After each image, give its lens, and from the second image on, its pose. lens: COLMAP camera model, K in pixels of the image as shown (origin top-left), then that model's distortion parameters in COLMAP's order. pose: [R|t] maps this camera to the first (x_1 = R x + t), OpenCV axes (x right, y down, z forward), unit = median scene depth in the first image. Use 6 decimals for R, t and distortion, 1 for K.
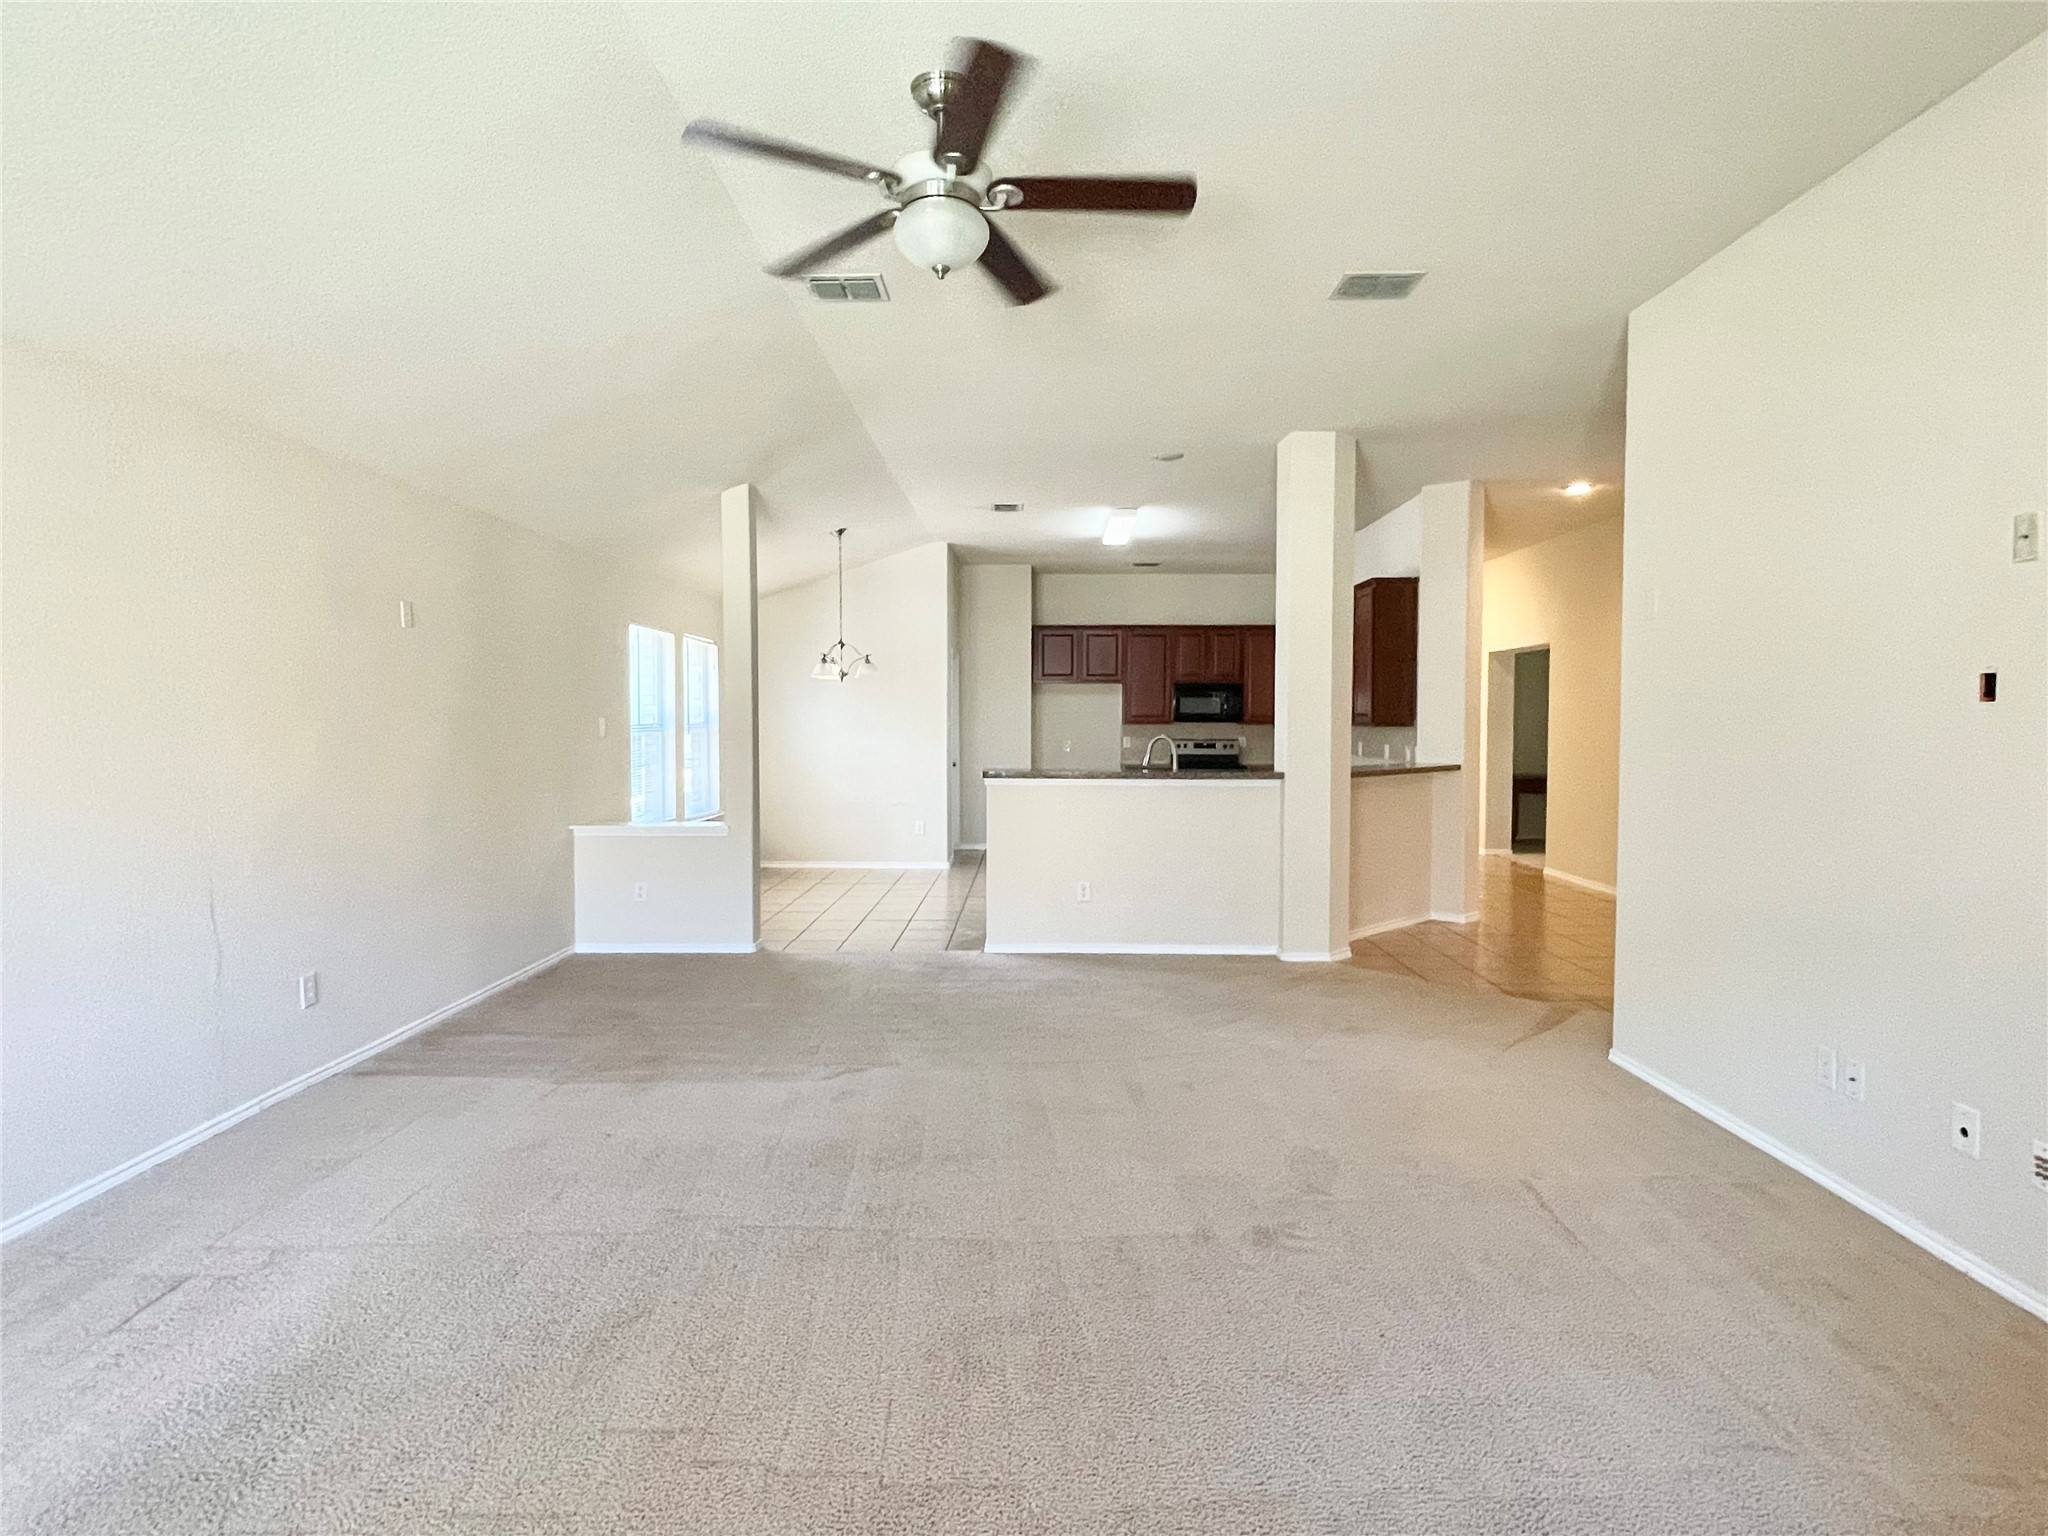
lens RADIAL K [[1070.0, 0, 1015.9], [0, 1070.0, 765.8], [0, 0, 1]] dist [-0.001547, -0.001882]
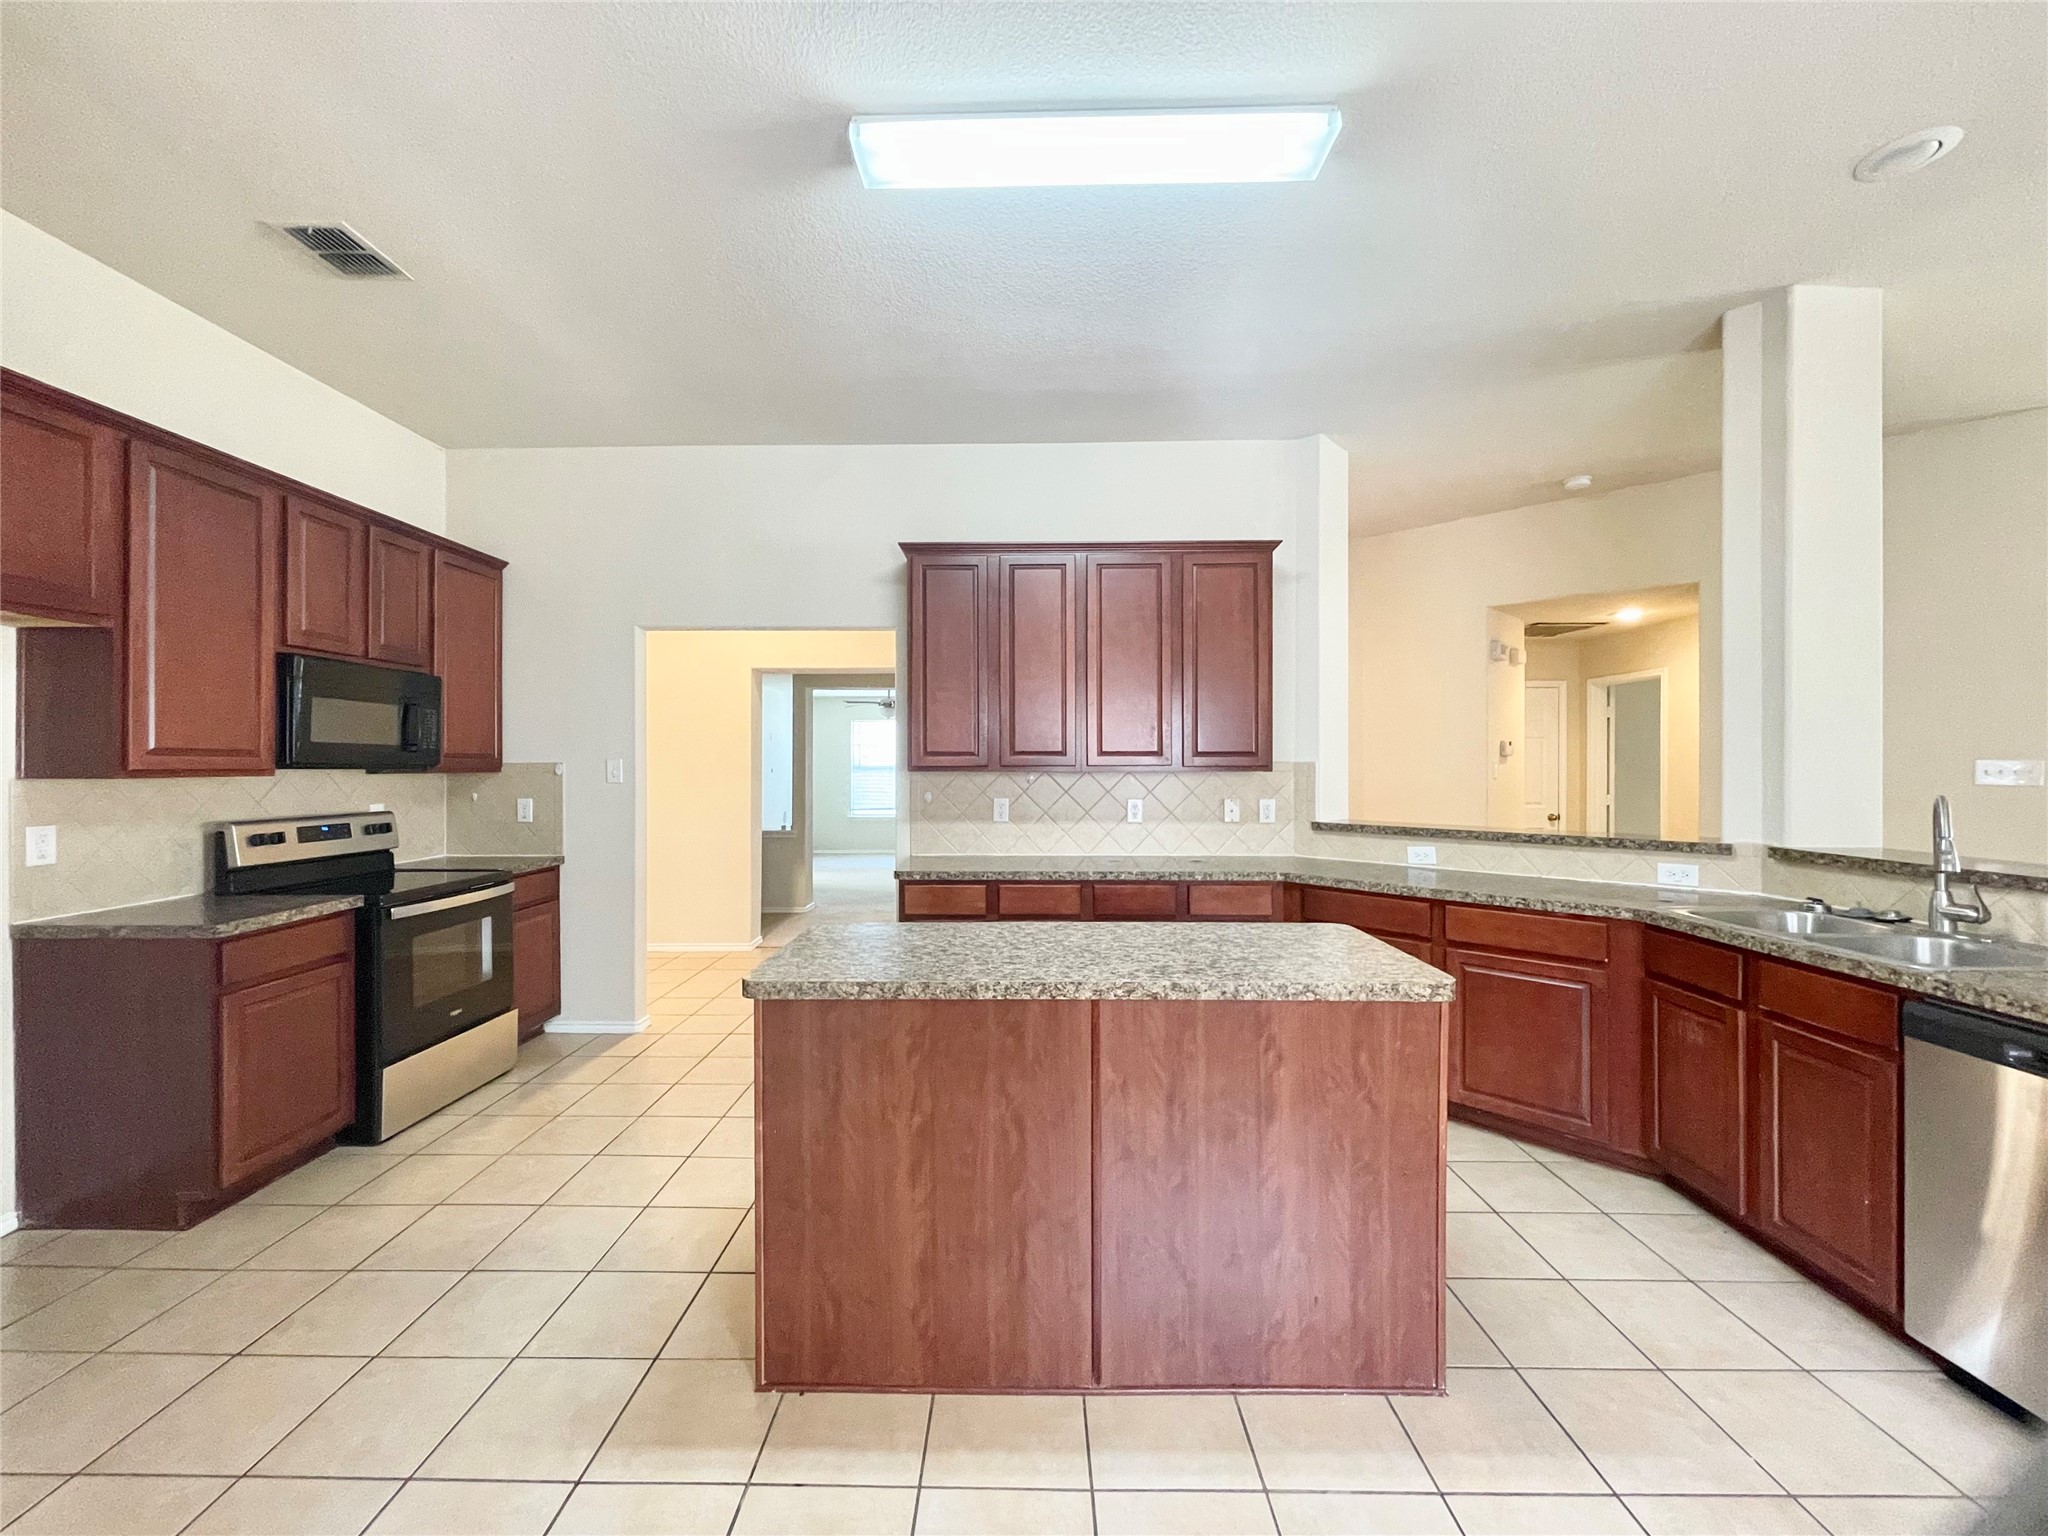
lens RADIAL K [[824.8, 0, 1027.8], [0, 824.8, 772.3], [0, 0, 1]] dist [-0.001919, -0.000579]
pose [[-0.012987, -0.014063, 0.999817, -0.112258], [0.045043, 0.998878, 0.014634, -0.033679], [-0.998901, 0.045225, -0.012339, 0.780670]]
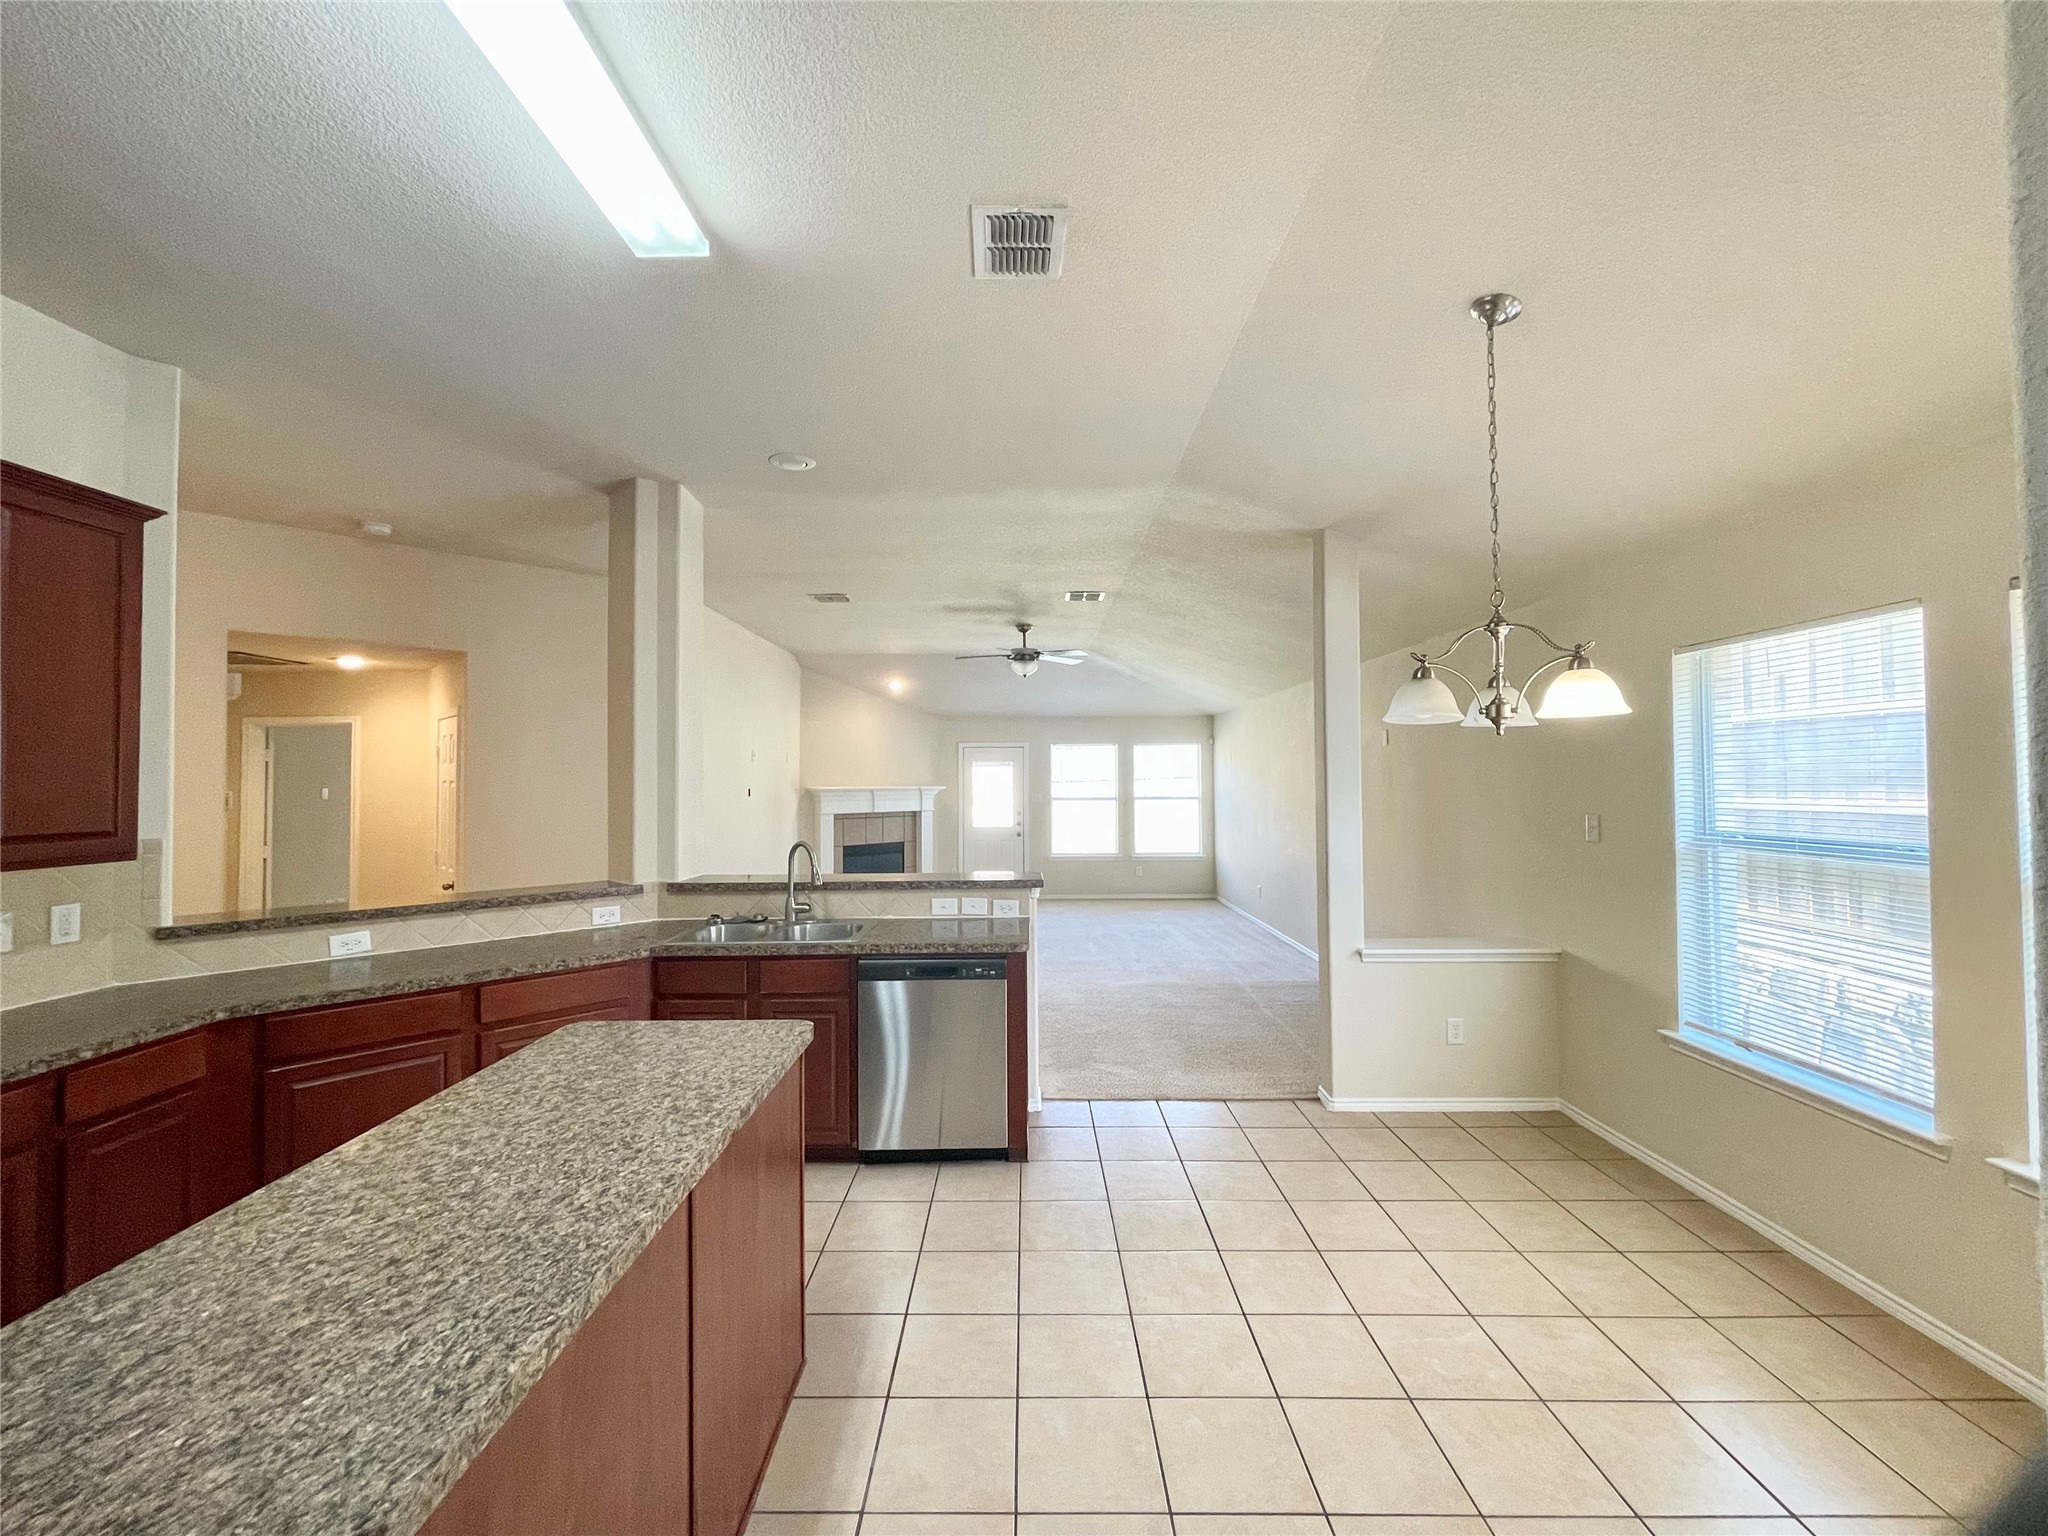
lens RADIAL K [[824.8, 0, 1015.5], [0, 824.8, 766.0], [0, 0, 1]] dist [-0.001919, -0.000579]
pose [[-0.999974, 0.006650, -0.002934, -0.008143], [0.006575, 0.999669, 0.024893, -0.053183], [0.003098, 0.024873, -0.999686, 0.893506]]
